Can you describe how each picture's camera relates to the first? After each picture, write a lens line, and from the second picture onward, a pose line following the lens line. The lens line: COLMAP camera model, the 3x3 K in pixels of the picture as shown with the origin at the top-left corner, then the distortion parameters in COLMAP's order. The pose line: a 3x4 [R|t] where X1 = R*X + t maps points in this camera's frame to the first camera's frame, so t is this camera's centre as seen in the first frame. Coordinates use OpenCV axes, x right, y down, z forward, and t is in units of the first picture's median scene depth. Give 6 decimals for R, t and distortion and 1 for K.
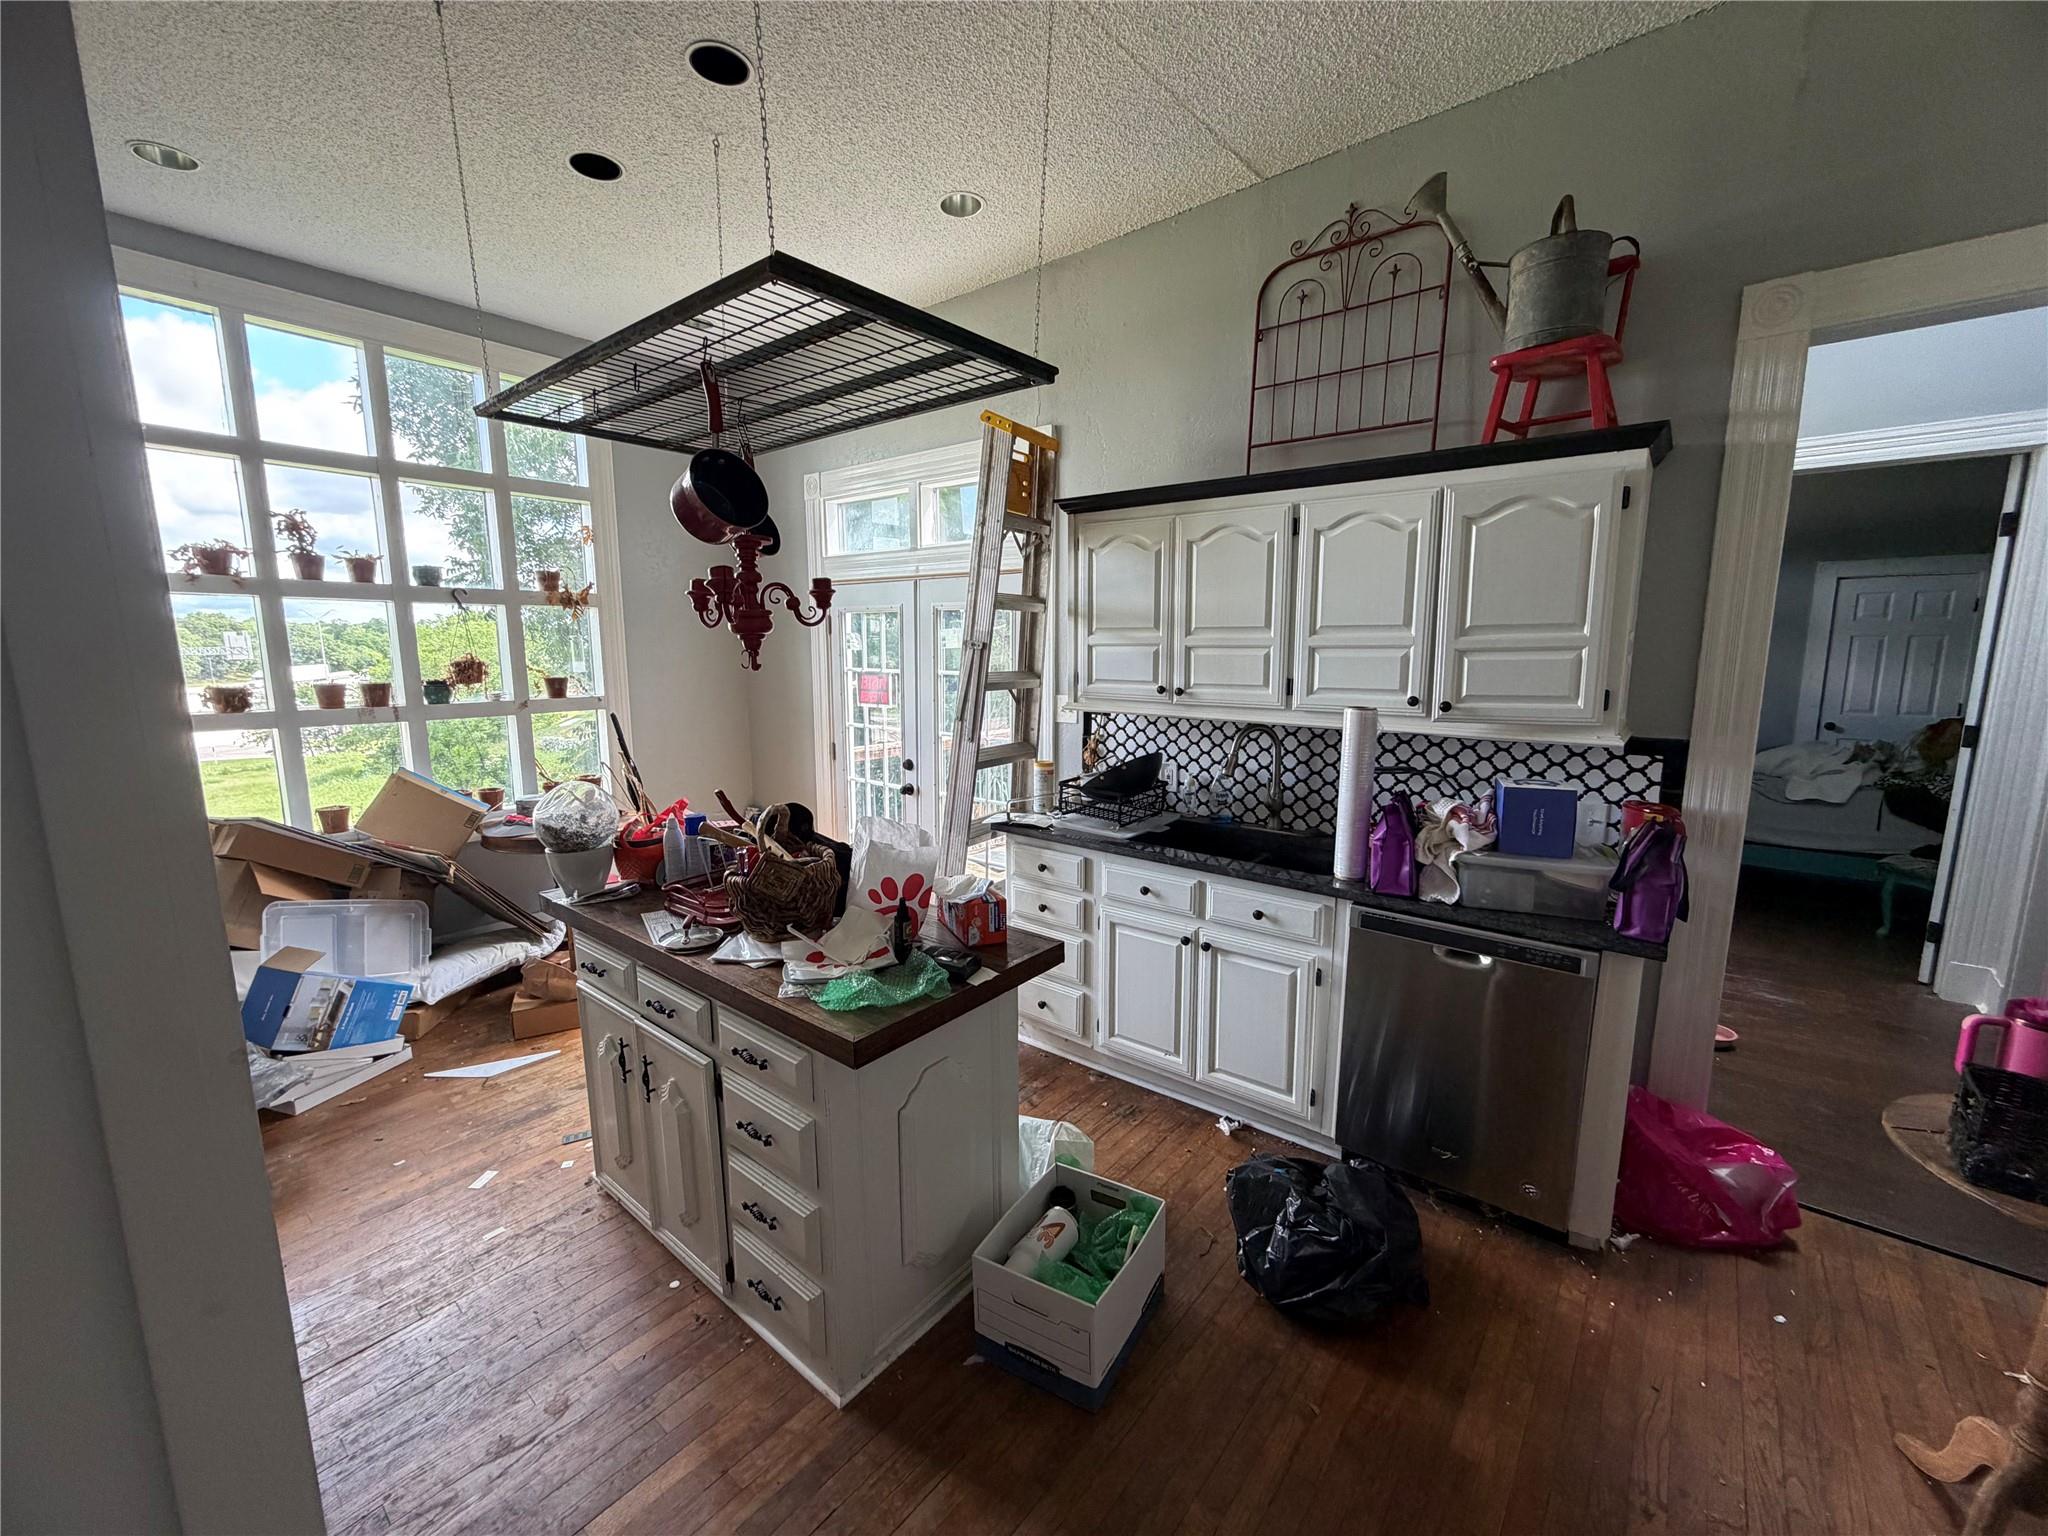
lens RADIAL K [[816.8, 0, 1032.8], [0, 816.8, 764.2], [0, 0, 1]] dist [-0.001849, -0.000262]
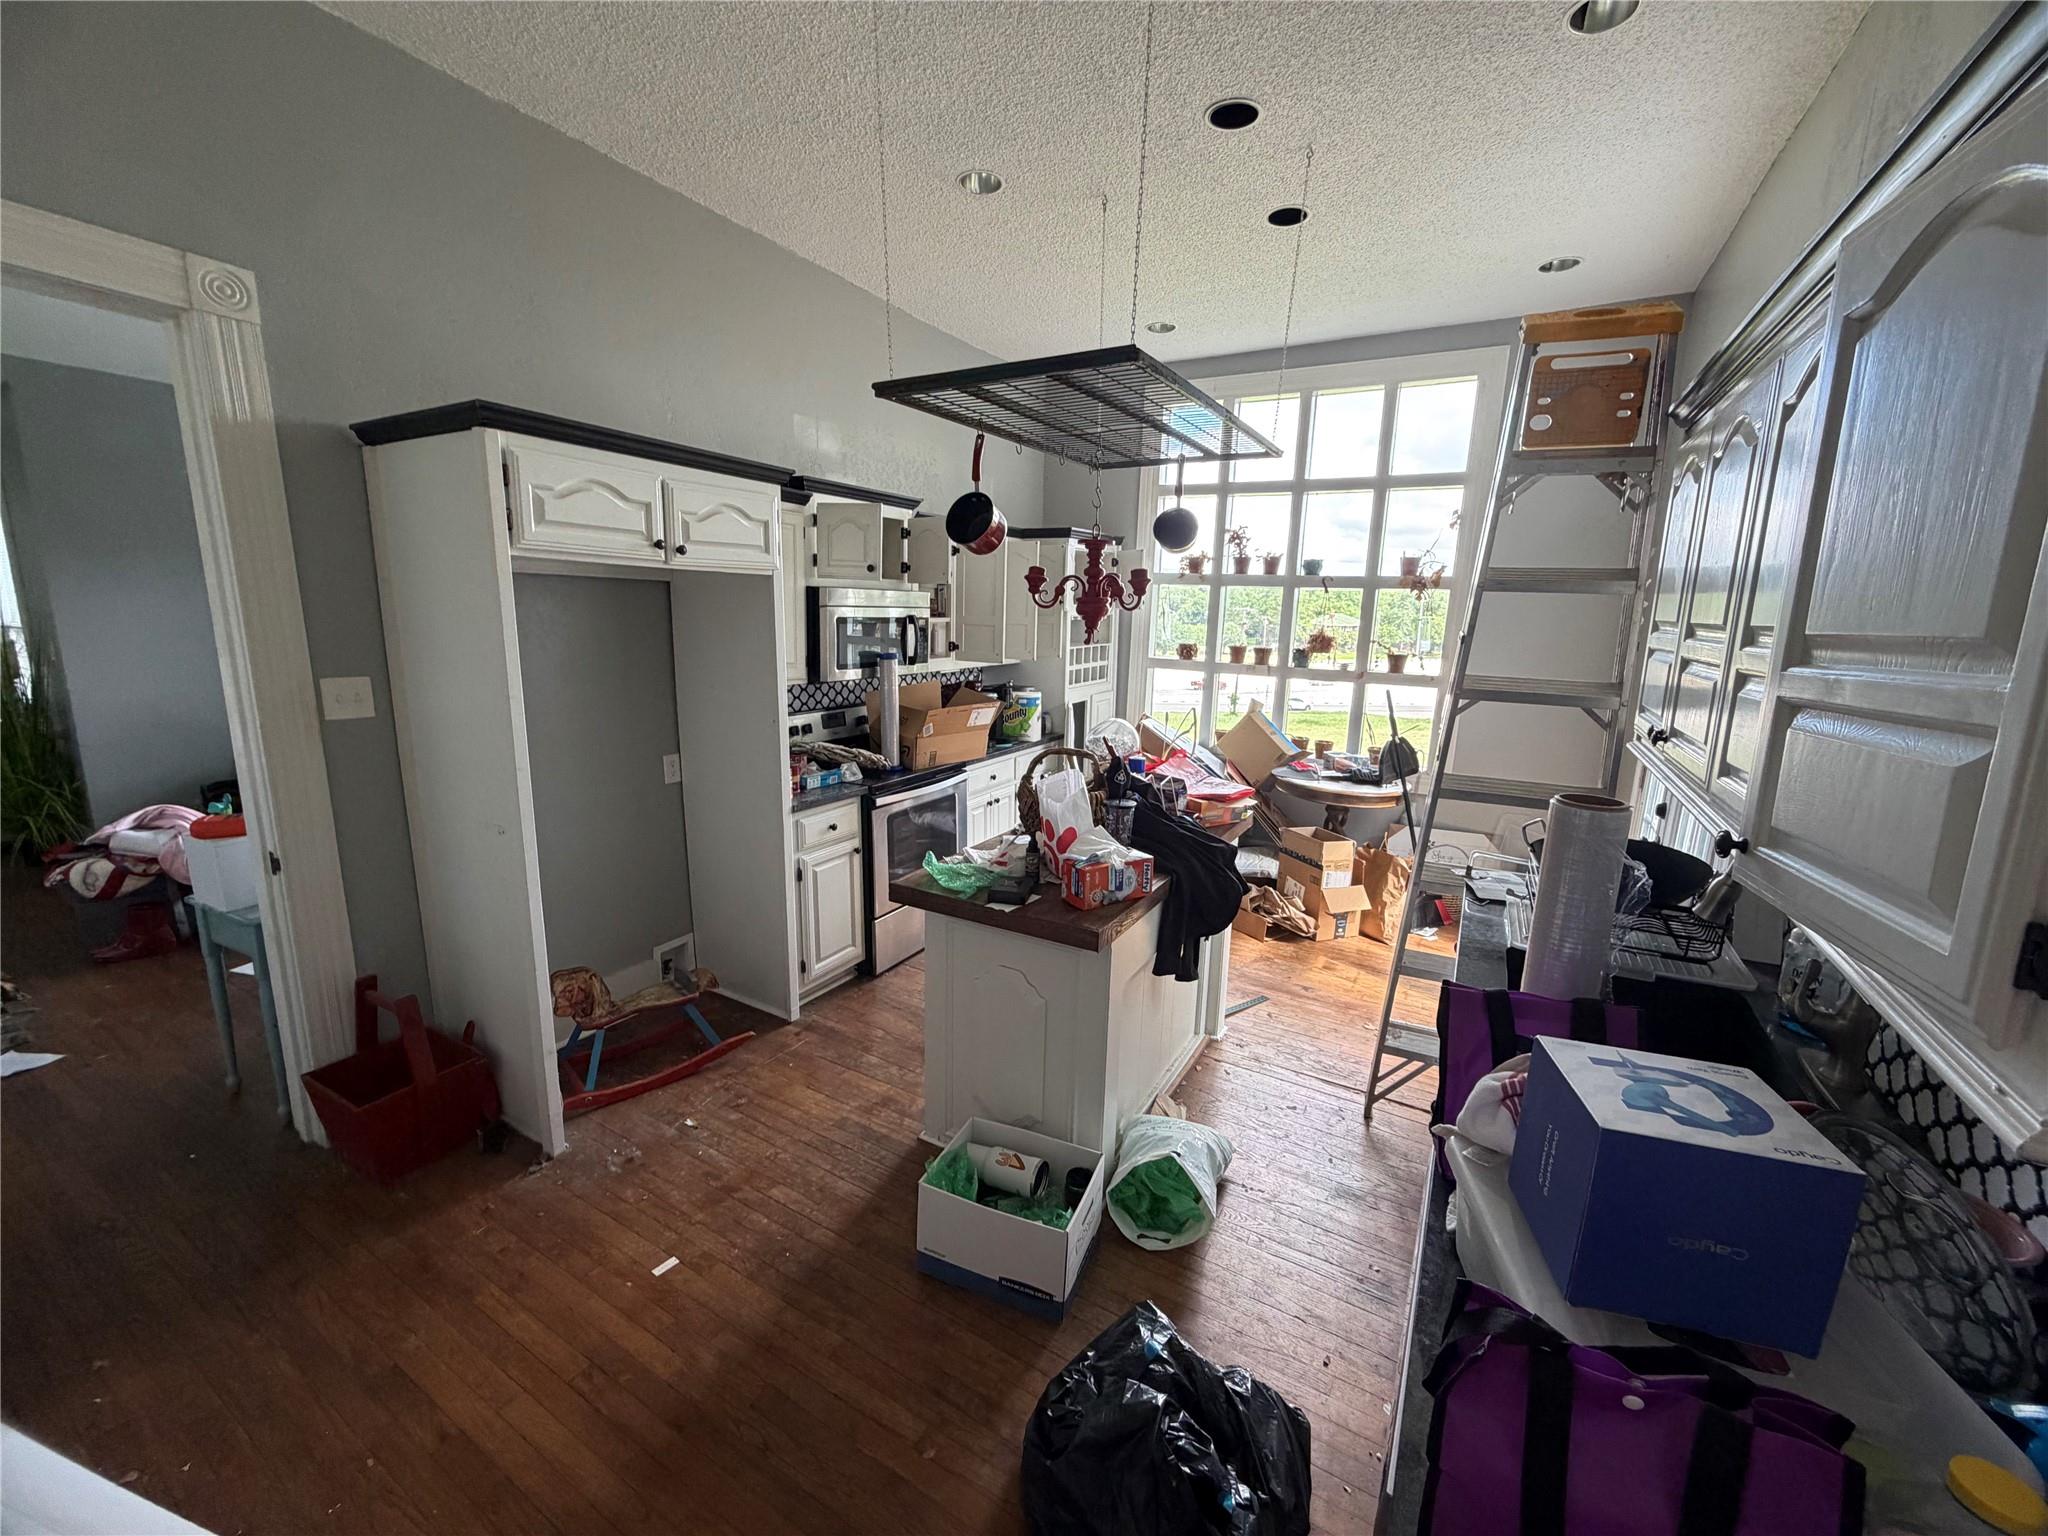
lens RADIAL K [[816.8, 0, 1033.0], [0, 816.8, 762.2], [0, 0, 1]] dist [-0.001849, -0.000262]
pose [[0.163516, 0.194033, -0.967271, 0.519271], [-0.170325, 0.971297, 0.166048, -0.074379], [0.971726, 0.137599, 0.191871, 0.385446]]
